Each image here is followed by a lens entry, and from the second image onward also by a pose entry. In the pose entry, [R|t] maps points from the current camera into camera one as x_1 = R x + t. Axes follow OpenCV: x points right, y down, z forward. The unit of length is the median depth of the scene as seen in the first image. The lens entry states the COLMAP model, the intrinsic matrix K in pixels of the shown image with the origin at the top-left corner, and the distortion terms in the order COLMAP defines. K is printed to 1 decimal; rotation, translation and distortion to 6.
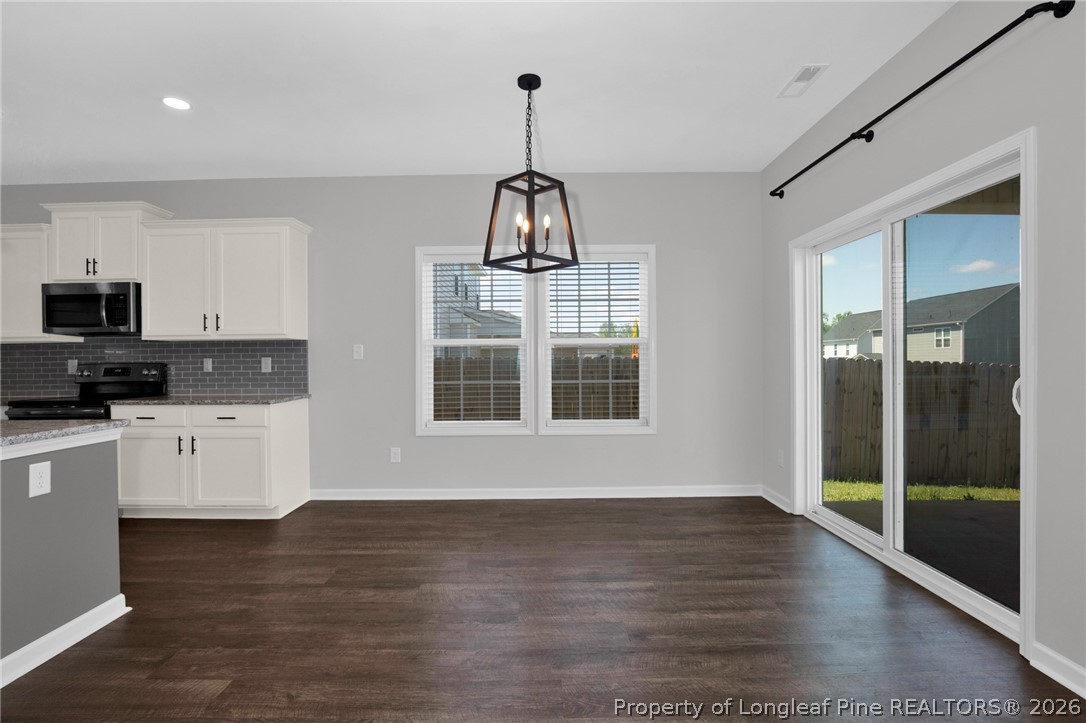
lens RADIAL K [[508.0, 0, 539.7], [0, 508.0, 357.0], [0, 0, 1]] dist [-0.027018, 0.000075]
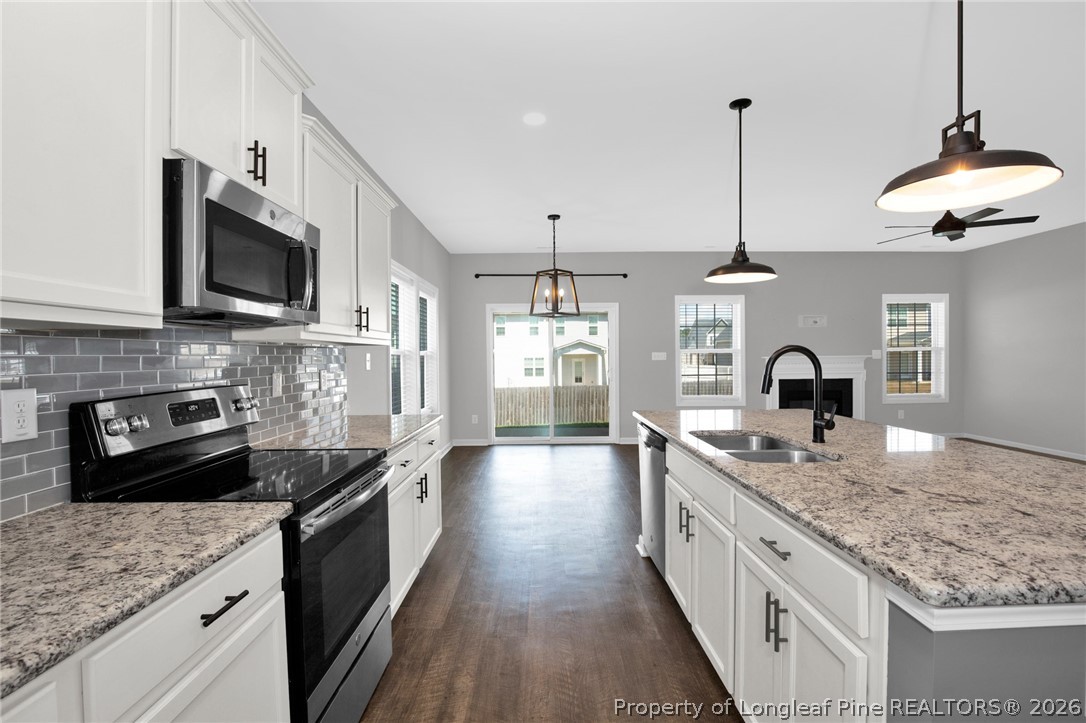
lens RADIAL K [[508.0, 0, 553.9], [0, 508.0, 360.7], [0, 0, 1]] dist [-0.027018, 0.000075]
pose [[-0.032182, 0.003382, 0.999476, -1.346011], [0.004364, 0.999985, -0.003243, -0.008958], [-0.999472, 0.004257, -0.032196, 0.760216]]
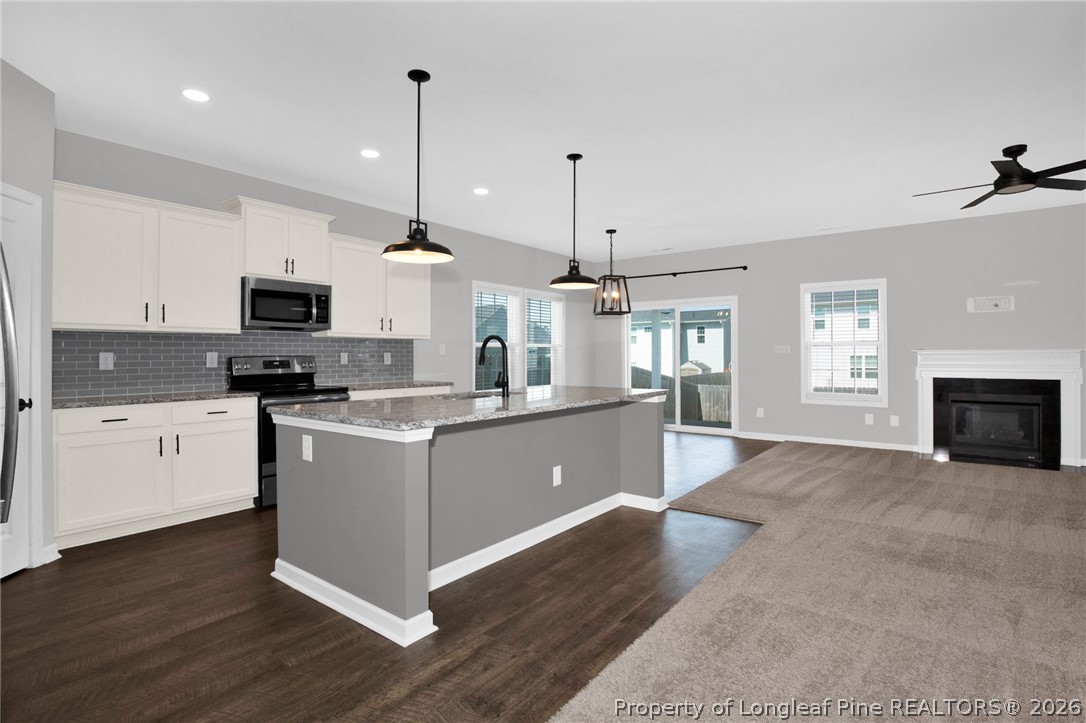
lens RADIAL K [[539.1, 0, 549.4], [0, 539.1, 356.7], [0, 0, 1]] dist [-0.024979, -0.000659]
pose [[0.598749, 0.009333, 0.800882, -1.494130], [-0.010452, 0.999938, -0.003839, 0.012702], [-0.800868, -0.006072, 0.598809, -0.145719]]
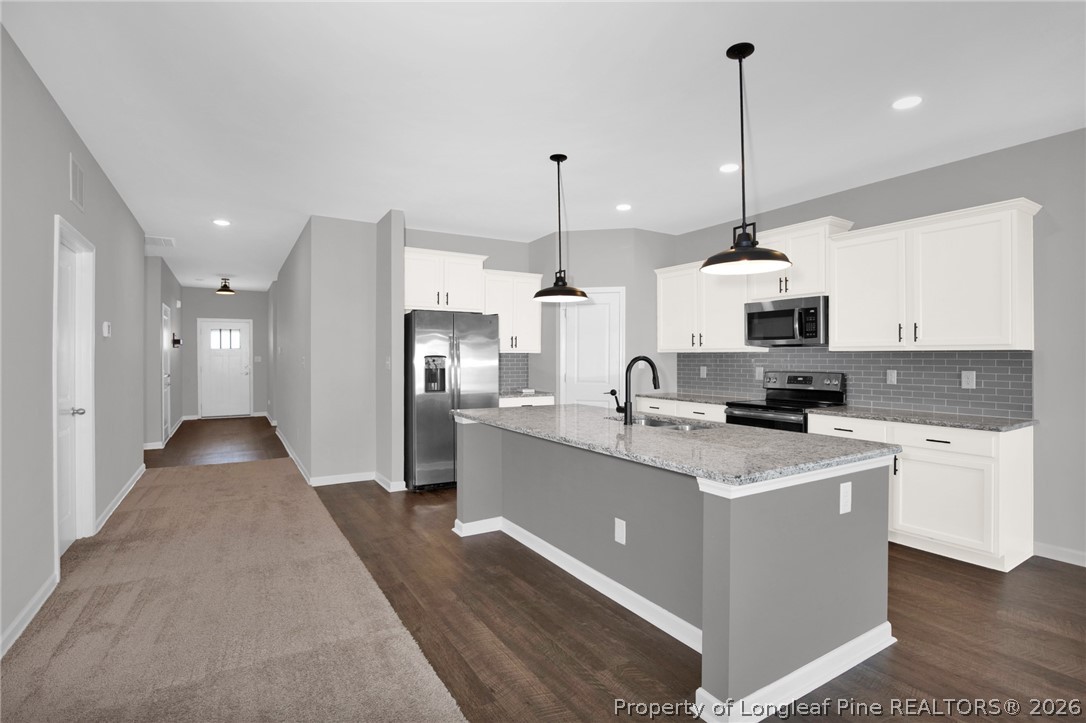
lens RADIAL K [[508.0, 0, 532.1], [0, 508.0, 363.1], [0, 0, 1]] dist [-0.027018, 0.000075]
pose [[0.513830, 0.021552, -0.857621, -0.219962], [-0.001961, 0.999711, 0.023948, -0.033470], [0.857890, -0.010624, 0.513724, -0.063834]]
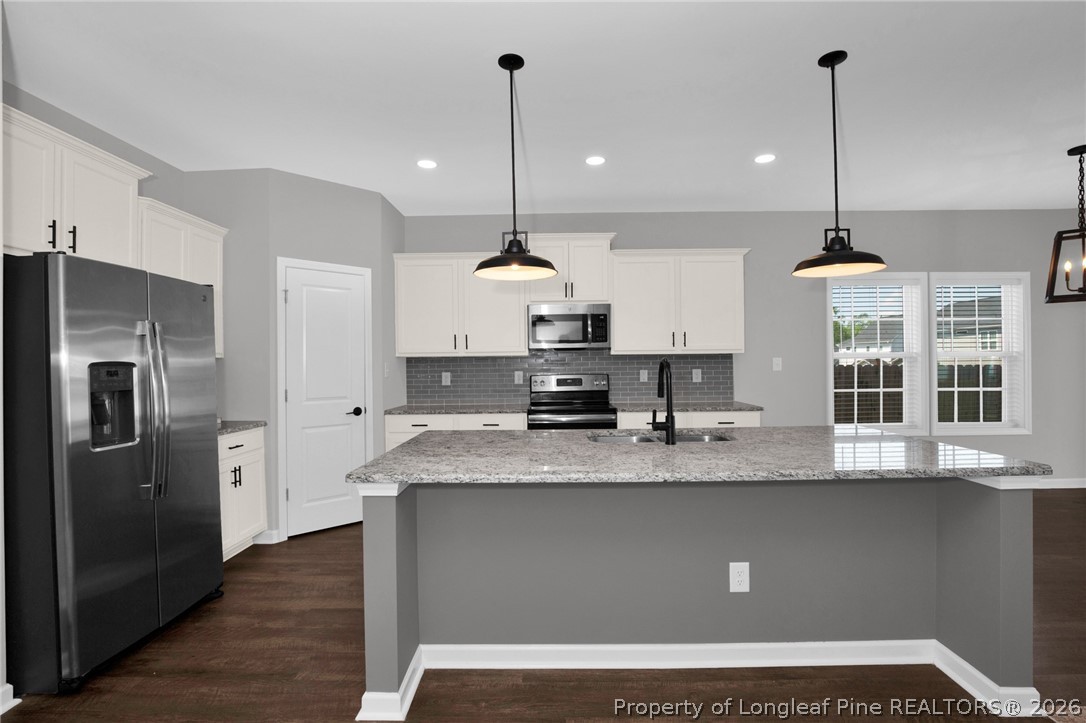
lens RADIAL K [[508.0, 0, 533.2], [0, 508.0, 360.0], [0, 0, 1]] dist [-0.027018, 0.000075]
pose [[0.999808, 0.000320, -0.019607, -0.961969], [-0.000249, 0.999994, 0.003584, -0.025578], [0.019608, -0.003578, 0.999801, -0.159319]]
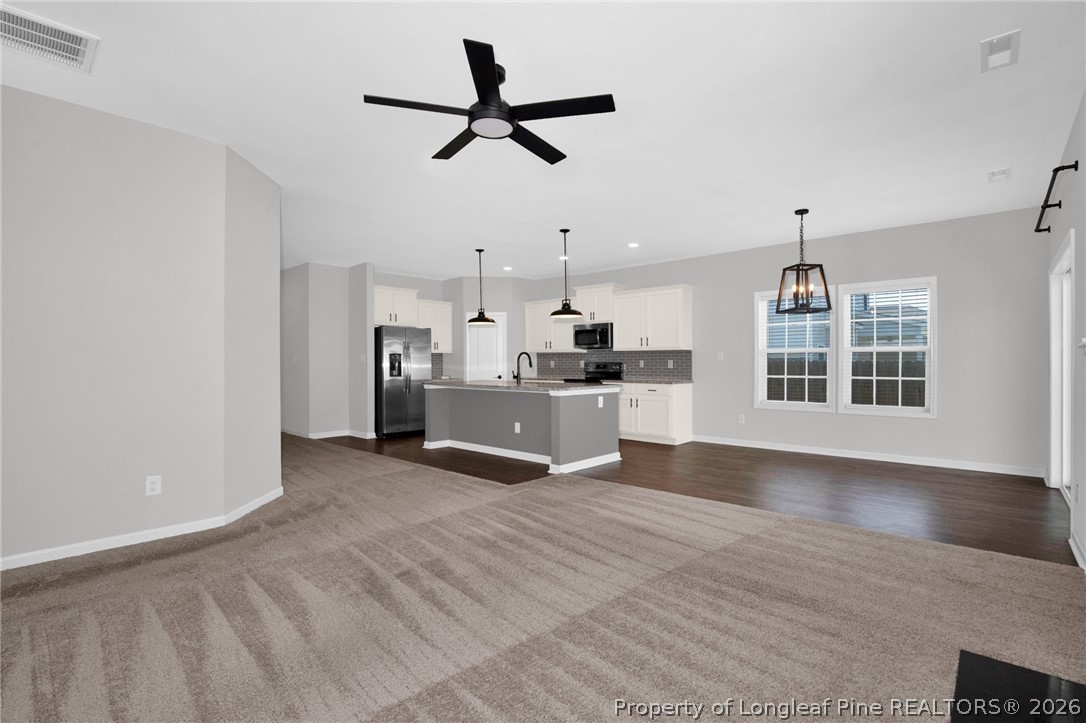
lens RADIAL K [[508.0, 0, 533.1], [0, 508.0, 365.6], [0, 0, 1]] dist [-0.027018, 0.000075]
pose [[0.733115, 0.012083, -0.679998, 0.369245], [-0.001430, 0.999867, 0.016225, -0.007969], [0.680104, -0.010922, 0.733035, -0.738408]]
